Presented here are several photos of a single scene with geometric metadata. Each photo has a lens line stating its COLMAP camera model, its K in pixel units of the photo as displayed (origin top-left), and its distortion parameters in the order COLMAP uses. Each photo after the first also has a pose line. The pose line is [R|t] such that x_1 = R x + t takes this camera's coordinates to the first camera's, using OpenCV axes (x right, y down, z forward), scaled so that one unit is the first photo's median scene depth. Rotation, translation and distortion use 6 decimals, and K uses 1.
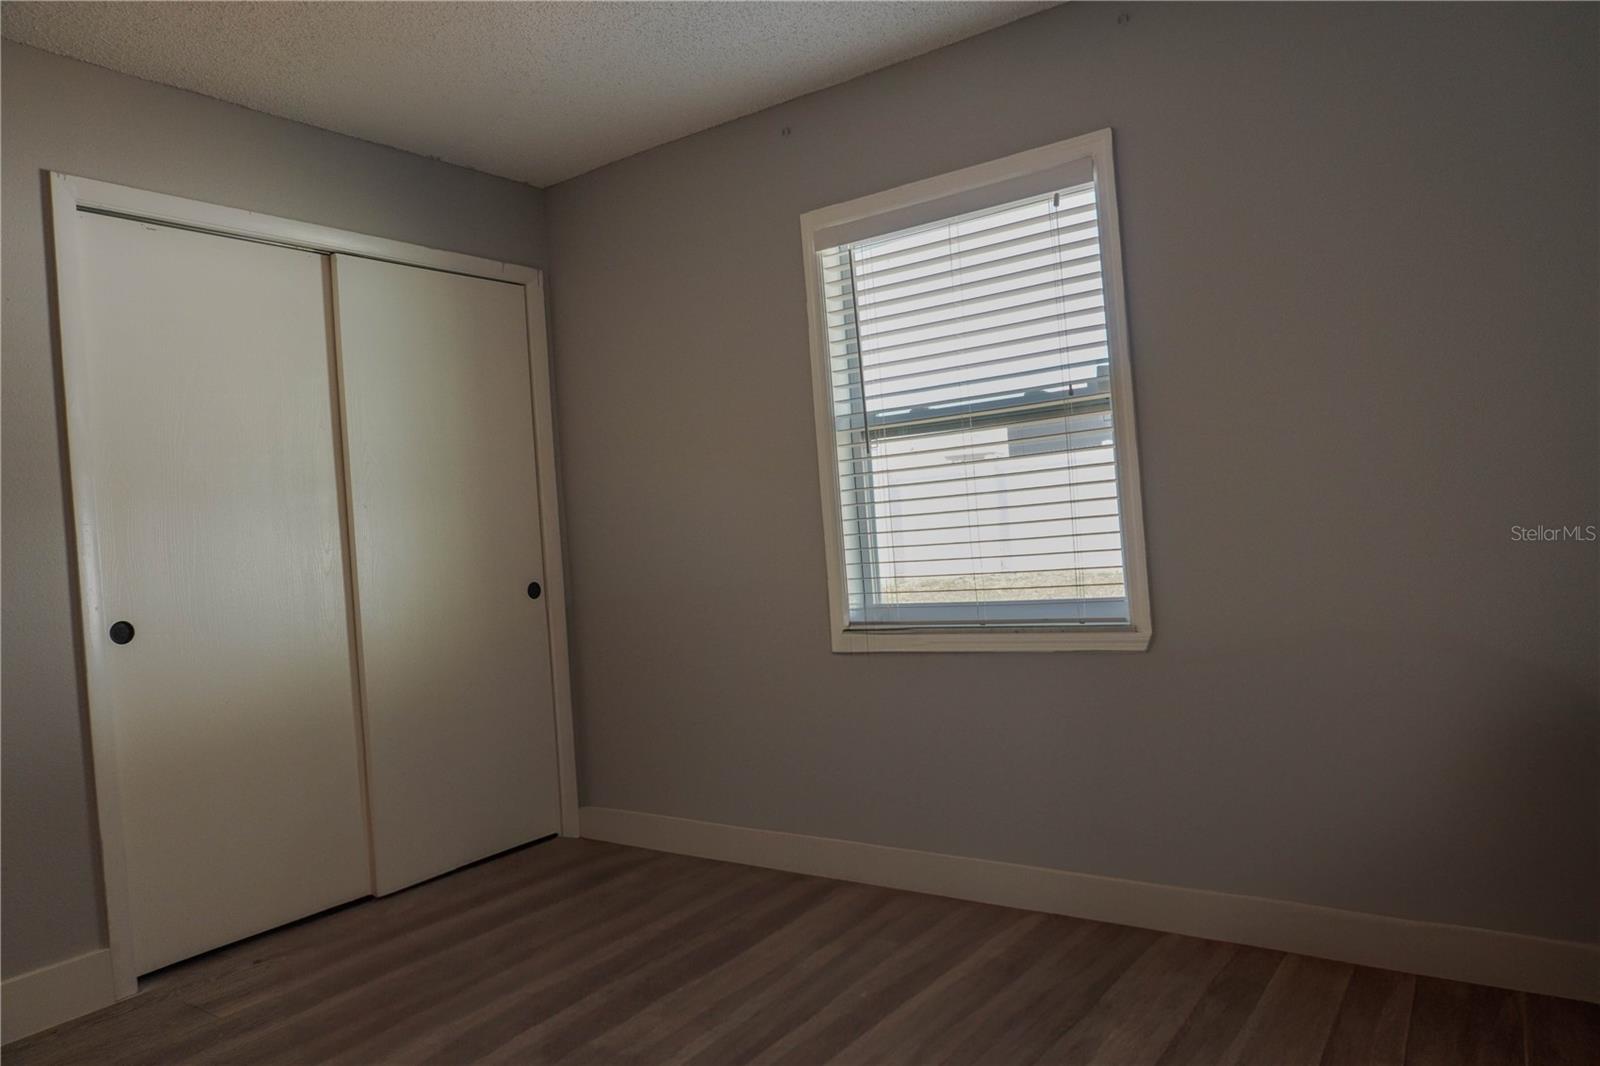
lens RADIAL K [[1065.6, 0, 785.7], [0, 1065.6, 530.2], [0, 0, 1]] dist [-0.032830, -0.000009]
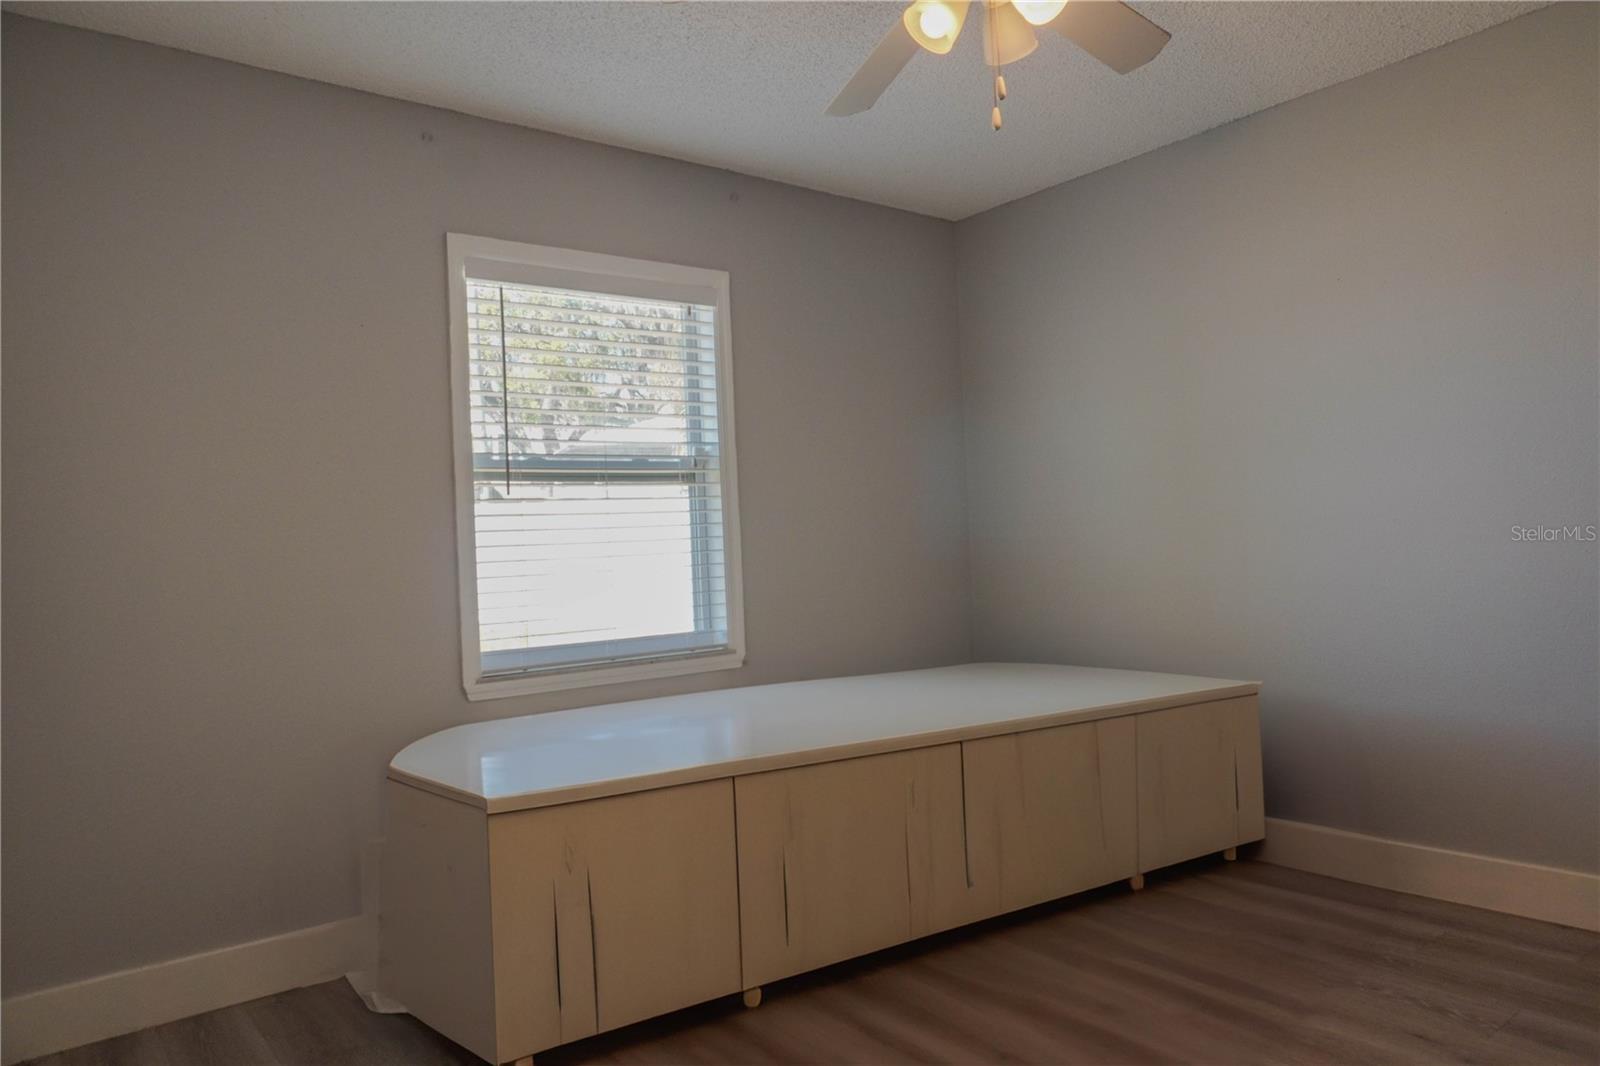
lens RADIAL K [[1065.6, 0, 785.7], [0, 1065.6, 530.2], [0, 0, 1]] dist [-0.032830, -0.000009]
pose [[0.292176, 0.073395, 0.953544, -0.787907], [0.021774, 0.996282, -0.083356, 0.047228], [-0.956117, 0.045117, 0.289492, 0.476025]]
